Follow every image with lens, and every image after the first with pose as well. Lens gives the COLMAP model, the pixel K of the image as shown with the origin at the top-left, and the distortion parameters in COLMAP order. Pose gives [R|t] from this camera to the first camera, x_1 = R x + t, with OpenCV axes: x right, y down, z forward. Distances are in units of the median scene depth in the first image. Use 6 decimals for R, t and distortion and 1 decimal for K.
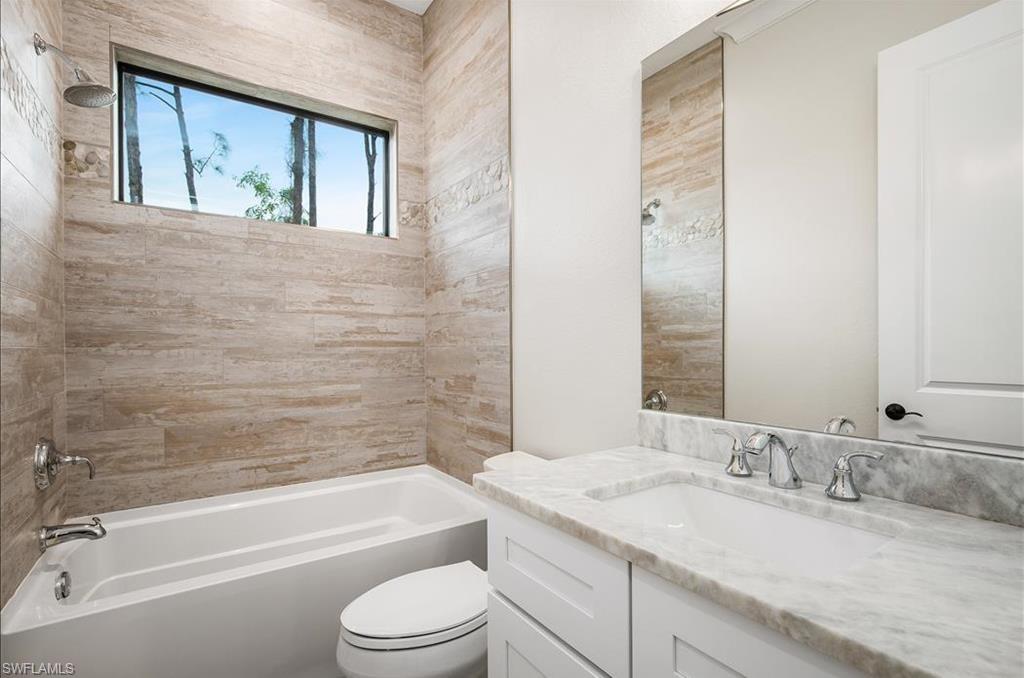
lens RADIAL K [[476.4, 0, 517.0], [0, 476.4, 341.6], [0, 0, 1]] dist [-0.016682, 0.004635]
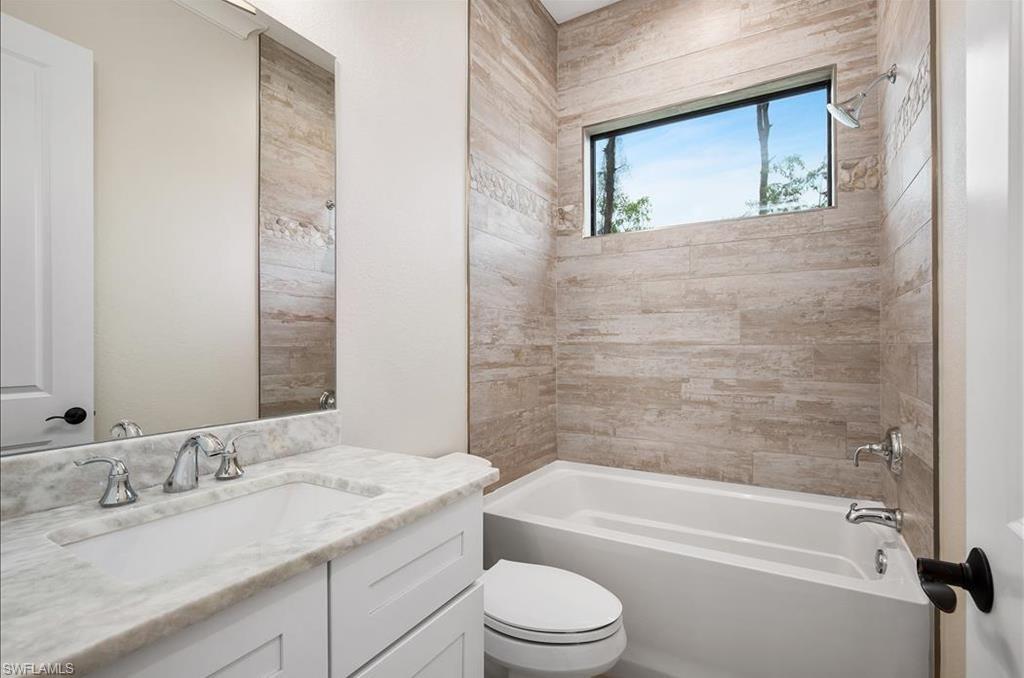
lens RADIAL K [[476.4, 0, 513.4], [0, 476.4, 345.1], [0, 0, 1]] dist [-0.016682, 0.004635]
pose [[0.397486, 0.002239, -0.917605, 0.347435], [0.009675, 0.999931, 0.006631, 0.000715], [0.917557, -0.011514, 0.397437, 0.248021]]
